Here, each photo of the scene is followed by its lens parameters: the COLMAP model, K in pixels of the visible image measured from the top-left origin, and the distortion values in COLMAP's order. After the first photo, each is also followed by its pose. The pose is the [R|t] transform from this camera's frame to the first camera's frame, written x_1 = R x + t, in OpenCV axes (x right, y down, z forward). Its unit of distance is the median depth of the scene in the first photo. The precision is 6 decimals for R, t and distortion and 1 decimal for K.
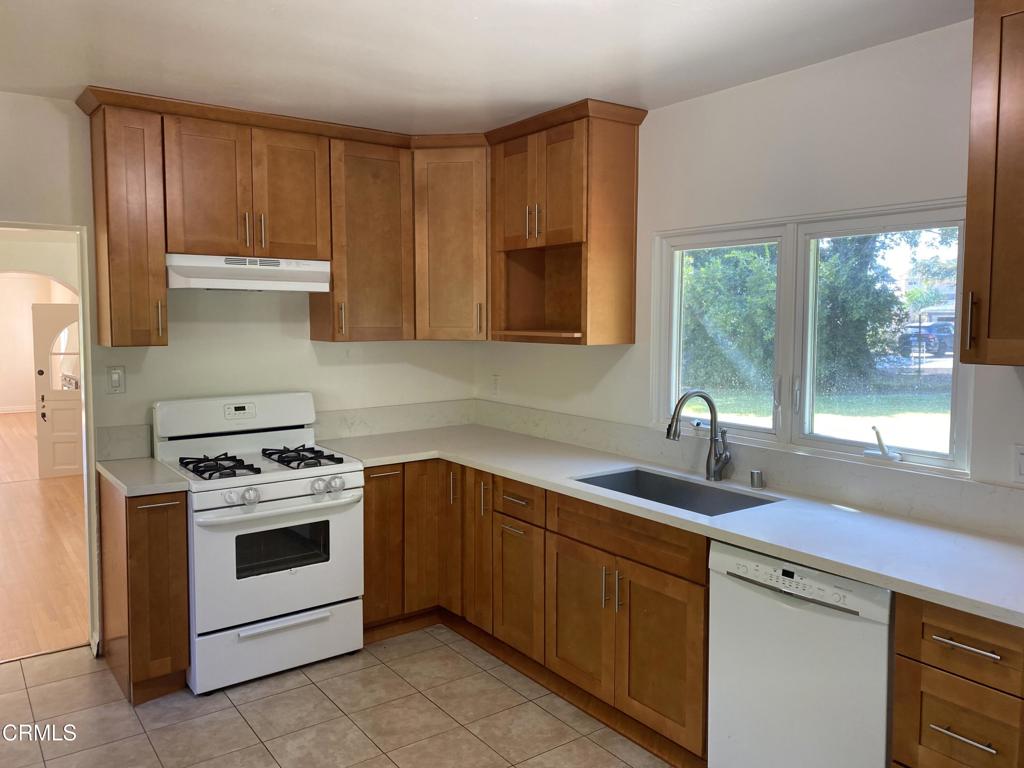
lens RADIAL K [[785.5, 0, 513.1], [0, 785.5, 376.8], [0, 0, 1]] dist [0.051271, -0.068348]
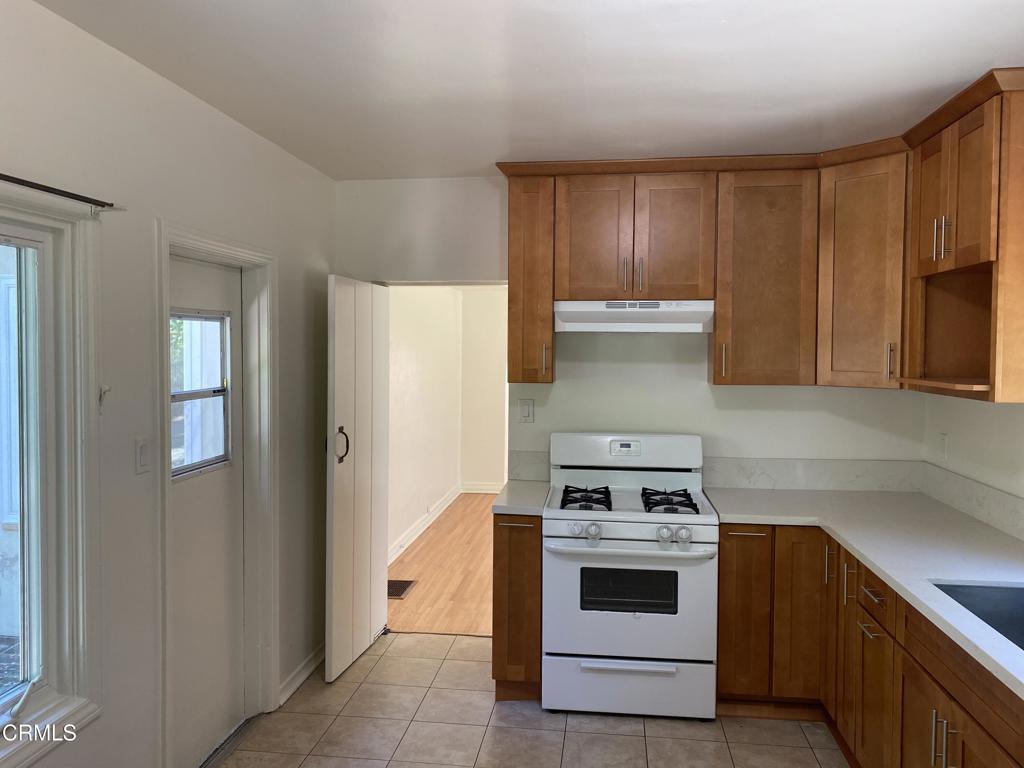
lens RADIAL K [[781.9, 0, 512.0], [0, 781.9, 384.0], [0, 0, 1]] dist [0.053440, -0.082246]
pose [[0.724836, 0.034535, -0.688056, 0.257105], [-0.058622, 0.998212, -0.011654, -0.021027], [0.686423, 0.048783, 0.725564, 0.154717]]
